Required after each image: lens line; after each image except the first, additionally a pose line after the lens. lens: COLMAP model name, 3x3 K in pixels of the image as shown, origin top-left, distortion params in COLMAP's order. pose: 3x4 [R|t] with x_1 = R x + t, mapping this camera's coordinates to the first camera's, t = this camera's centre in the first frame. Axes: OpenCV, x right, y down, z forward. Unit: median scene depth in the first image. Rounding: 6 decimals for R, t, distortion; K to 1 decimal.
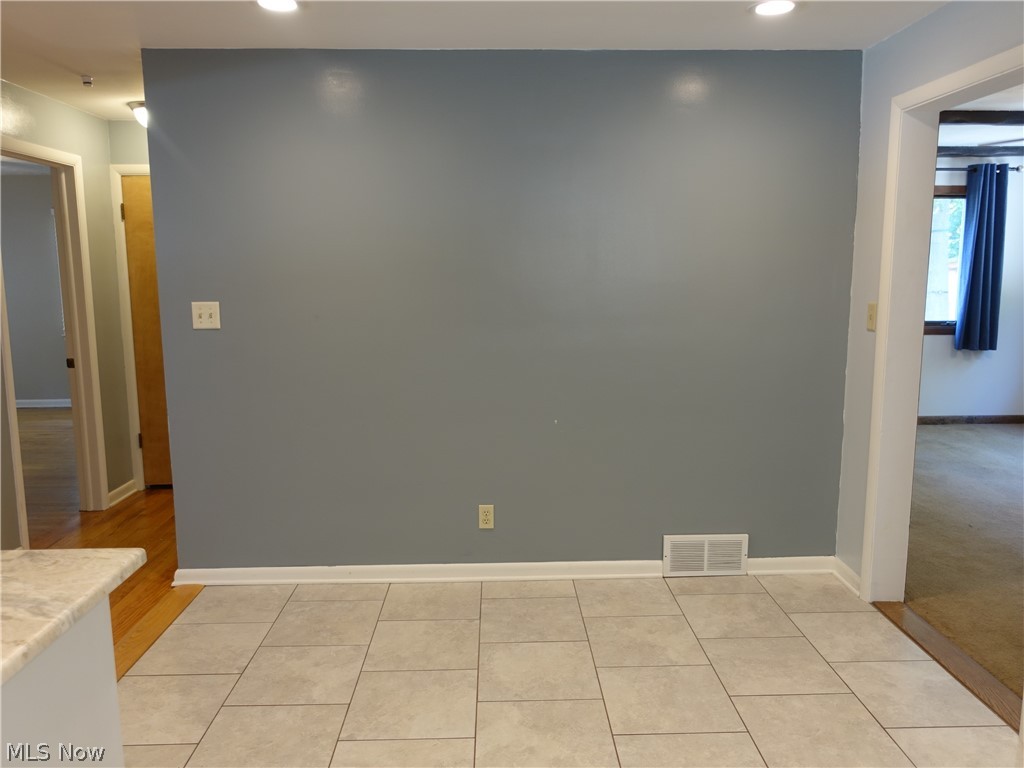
lens RADIAL K [[790.9, 0, 514.8], [0, 790.9, 384.0], [0, 0, 1]] dist [0.000175, 0.002303]
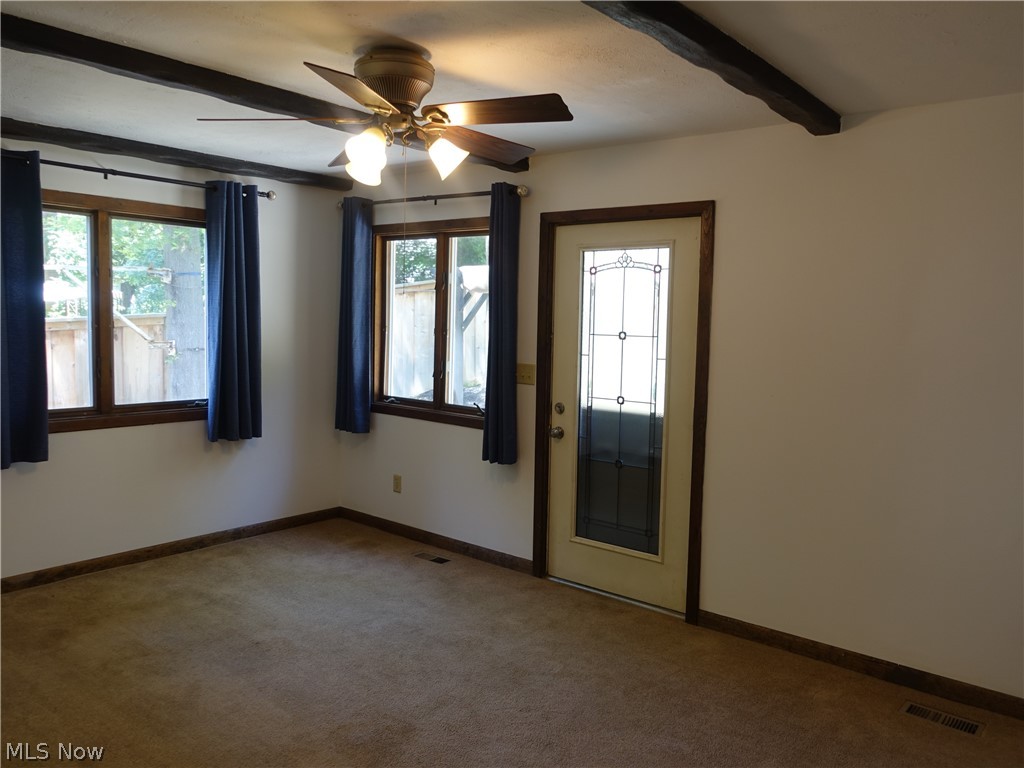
lens RADIAL K [[790.9, 0, 513.8], [0, 790.9, 383.5], [0, 0, 1]] dist [0.000175, 0.002303]
pose [[0.658719, -0.037396, 0.751459, 0.217682], [0.083448, 0.996233, -0.023572, -0.057466], [-0.747747, 0.078235, 0.659358, 0.344485]]
